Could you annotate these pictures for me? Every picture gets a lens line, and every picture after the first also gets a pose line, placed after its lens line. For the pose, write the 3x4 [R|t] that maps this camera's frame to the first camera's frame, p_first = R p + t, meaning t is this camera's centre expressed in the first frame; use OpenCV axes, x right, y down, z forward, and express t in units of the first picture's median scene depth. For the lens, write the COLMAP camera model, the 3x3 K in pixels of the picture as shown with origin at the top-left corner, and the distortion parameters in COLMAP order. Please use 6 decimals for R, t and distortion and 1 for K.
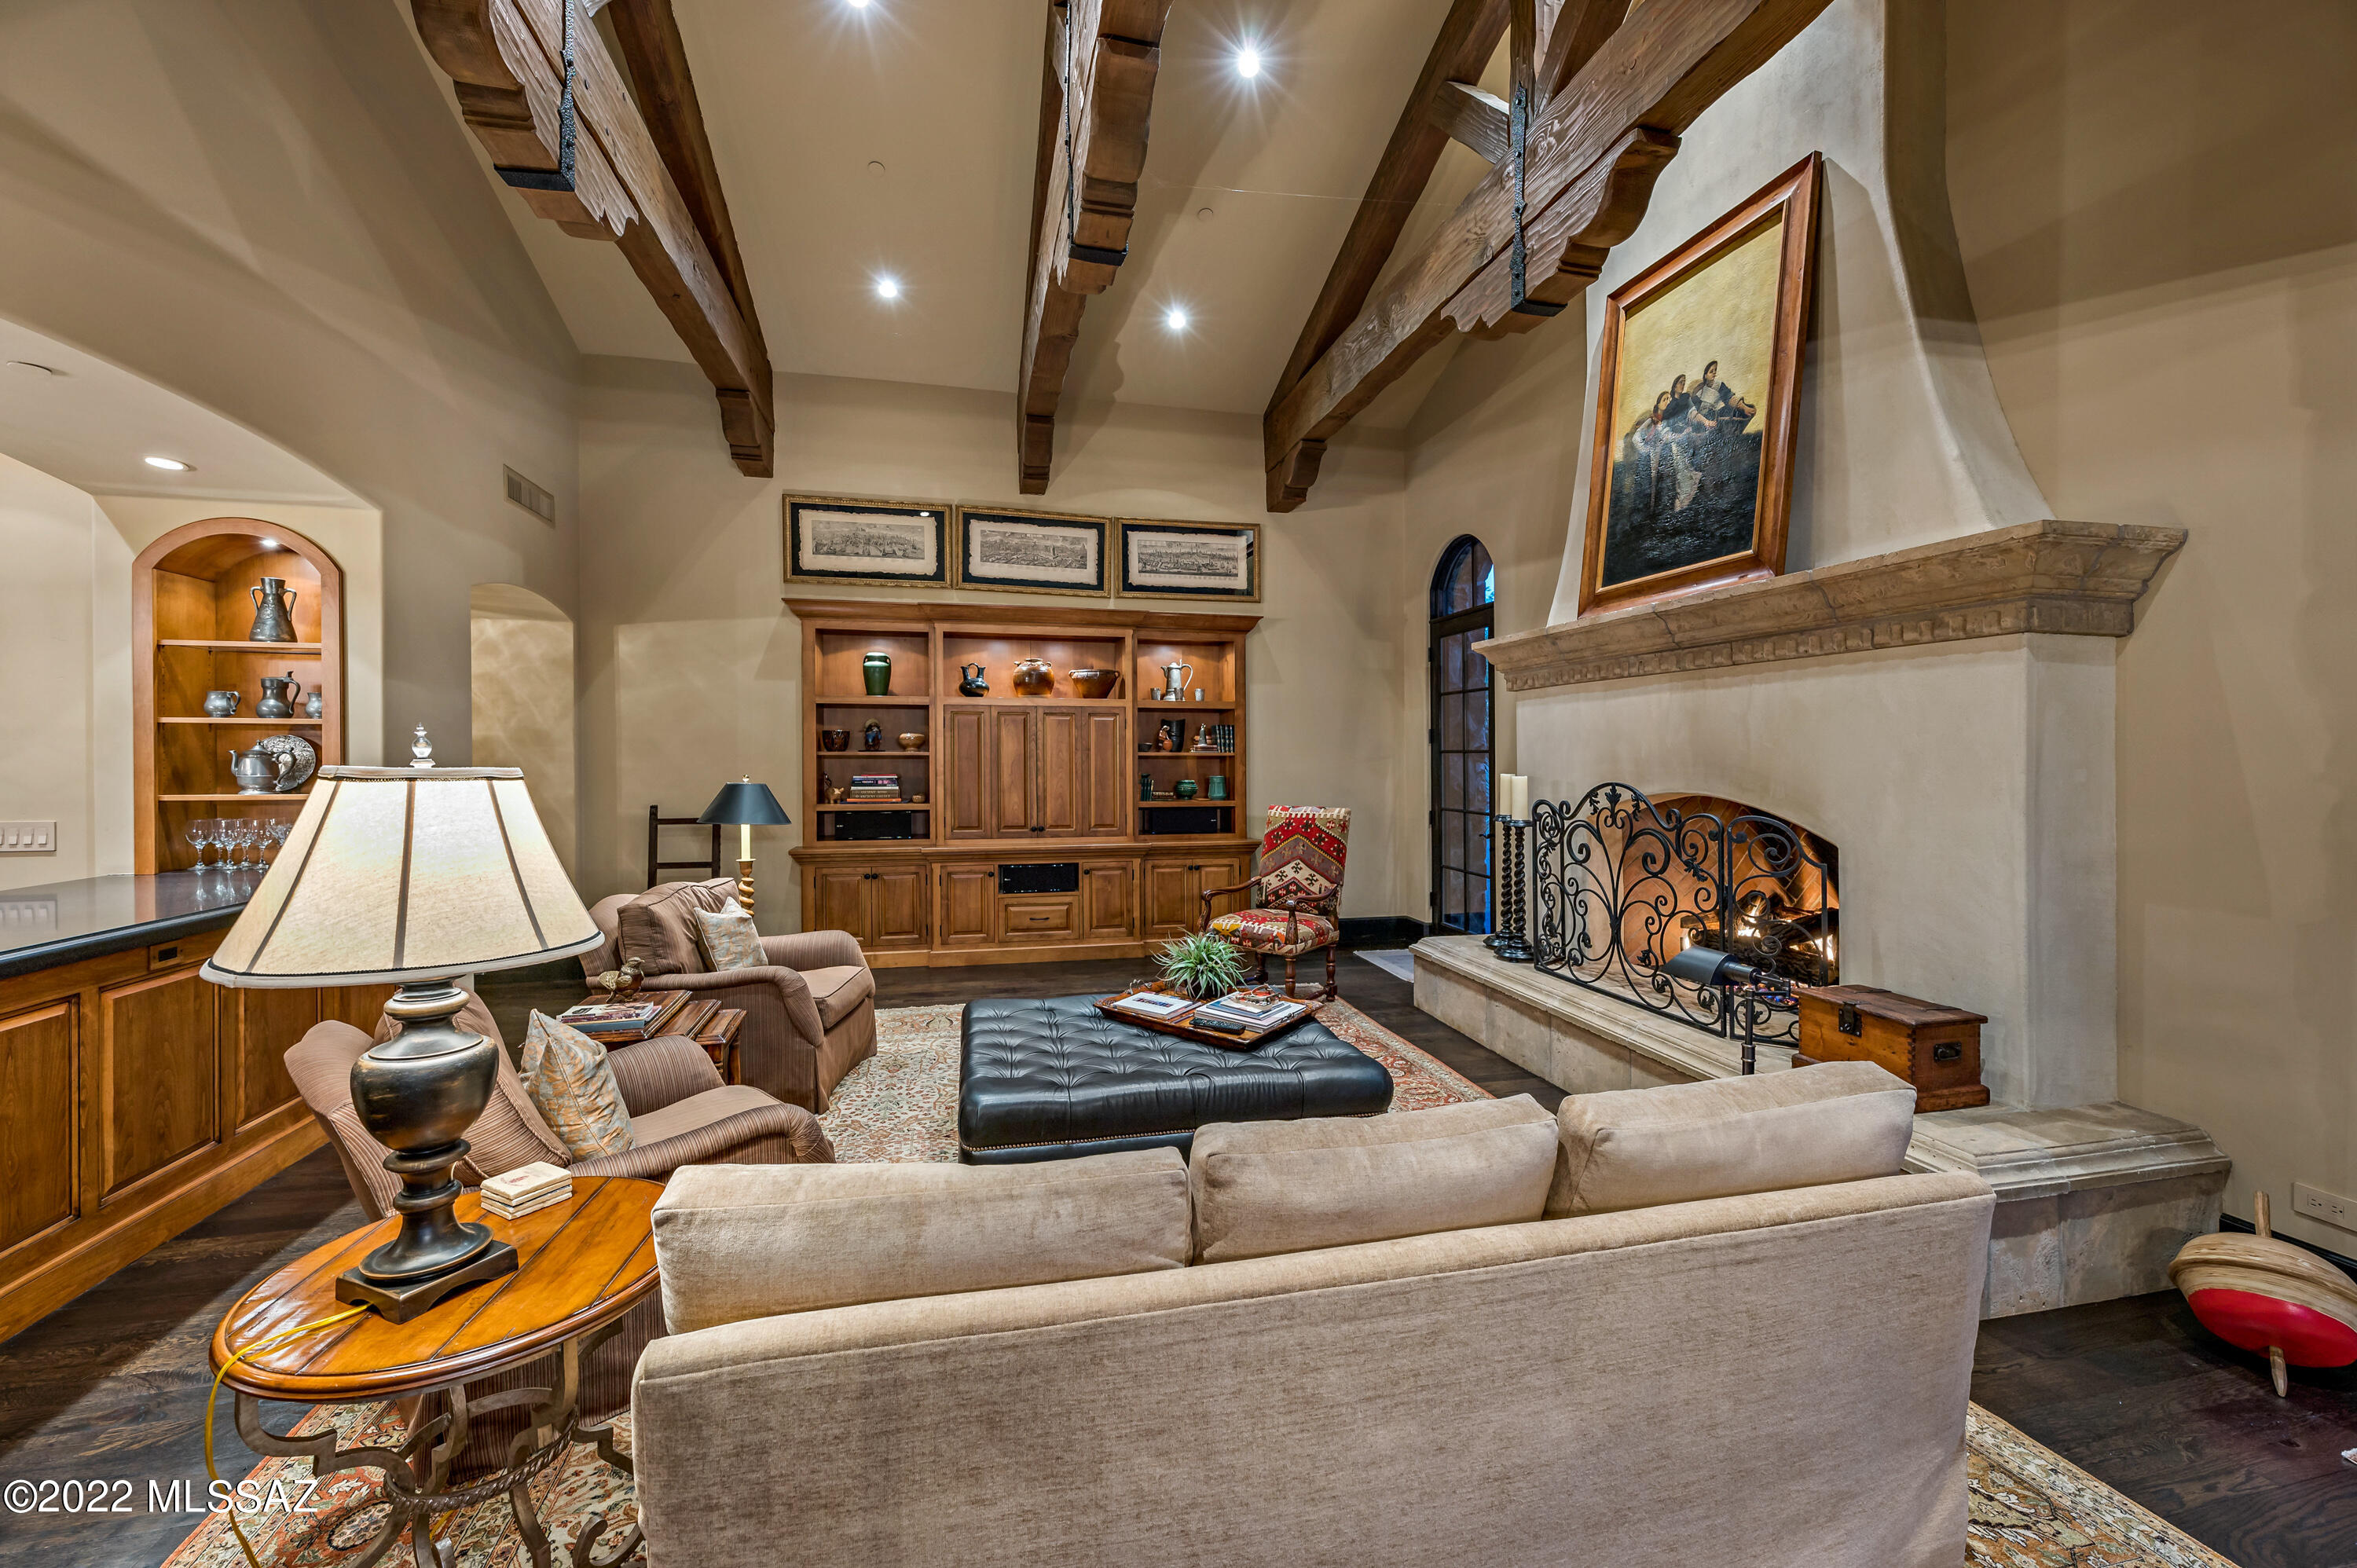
lens RADIAL K [[968.6, 0, 1182.8], [0, 968.6, 762.1], [0, 0, 1]] dist [-0.002042, 0.000625]
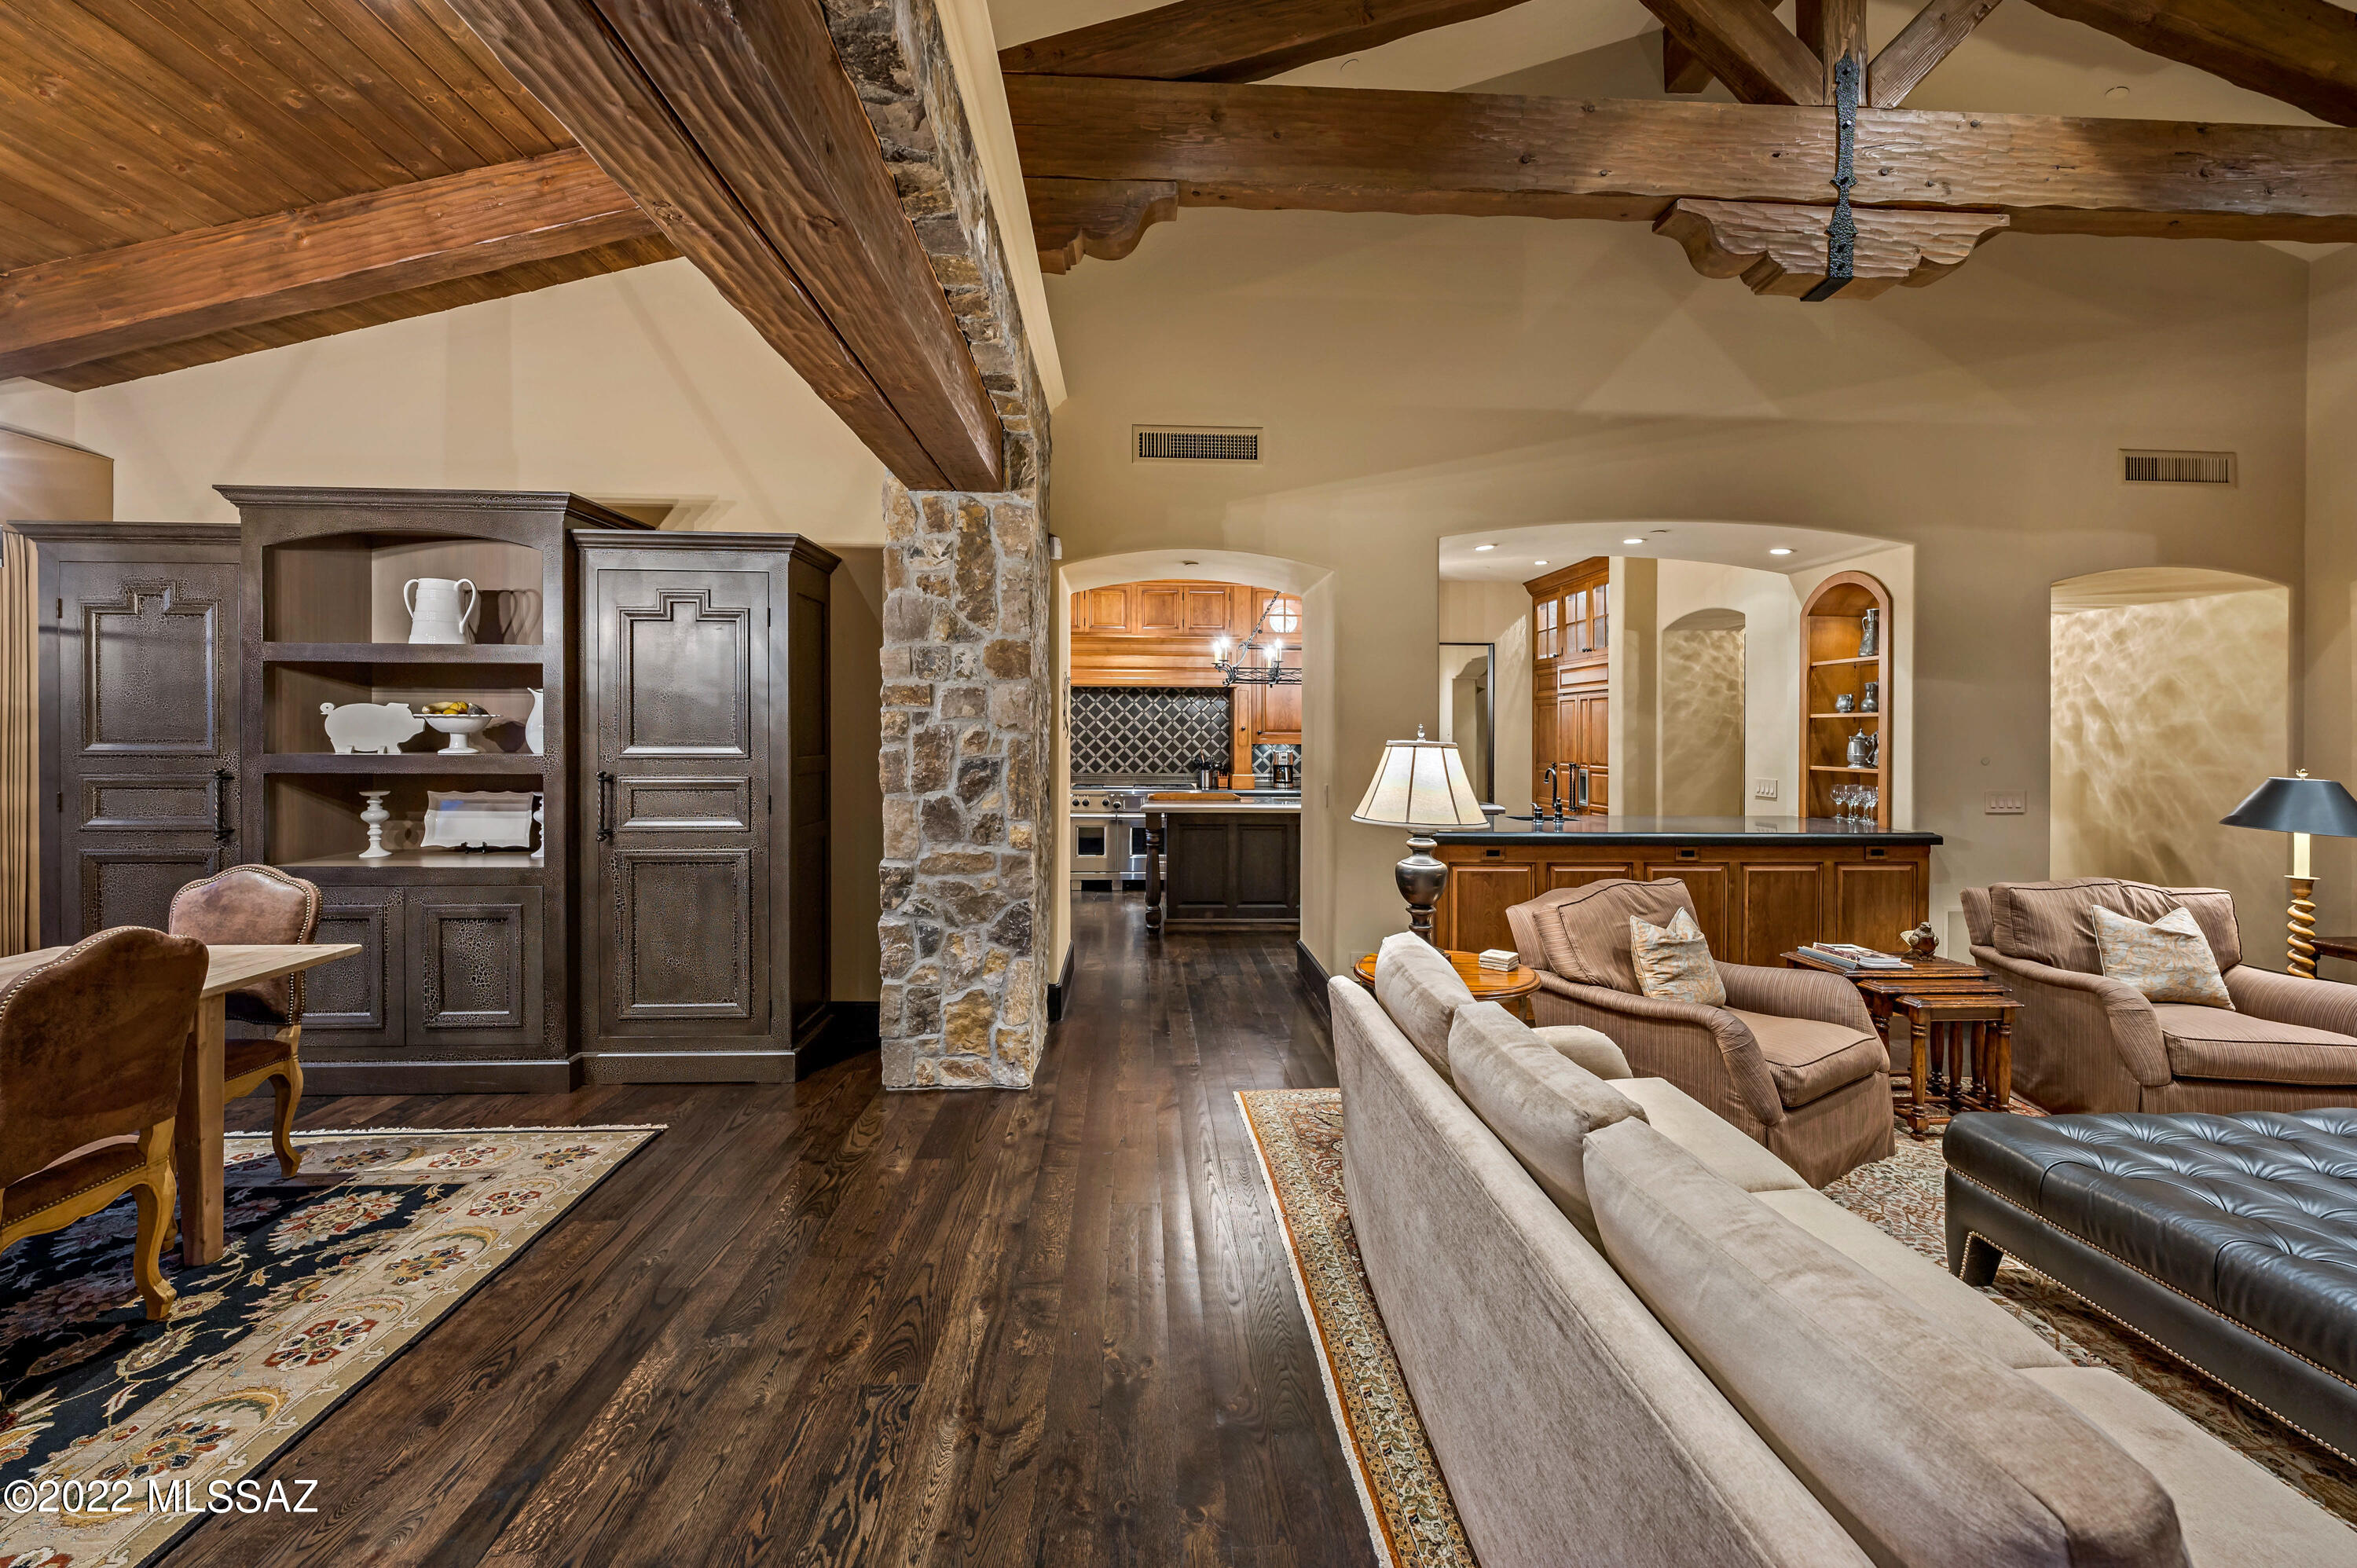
lens RADIAL K [[968.6, 0, 1194.6], [0, 968.6, 747.2], [0, 0, 1]] dist [-0.002042, 0.000625]
pose [[-0.171146, 0.012497, -0.985166, 0.568032], [-0.015271, 0.999766, 0.015335, -0.003188], [0.985127, 0.017669, -0.170915, 0.304979]]
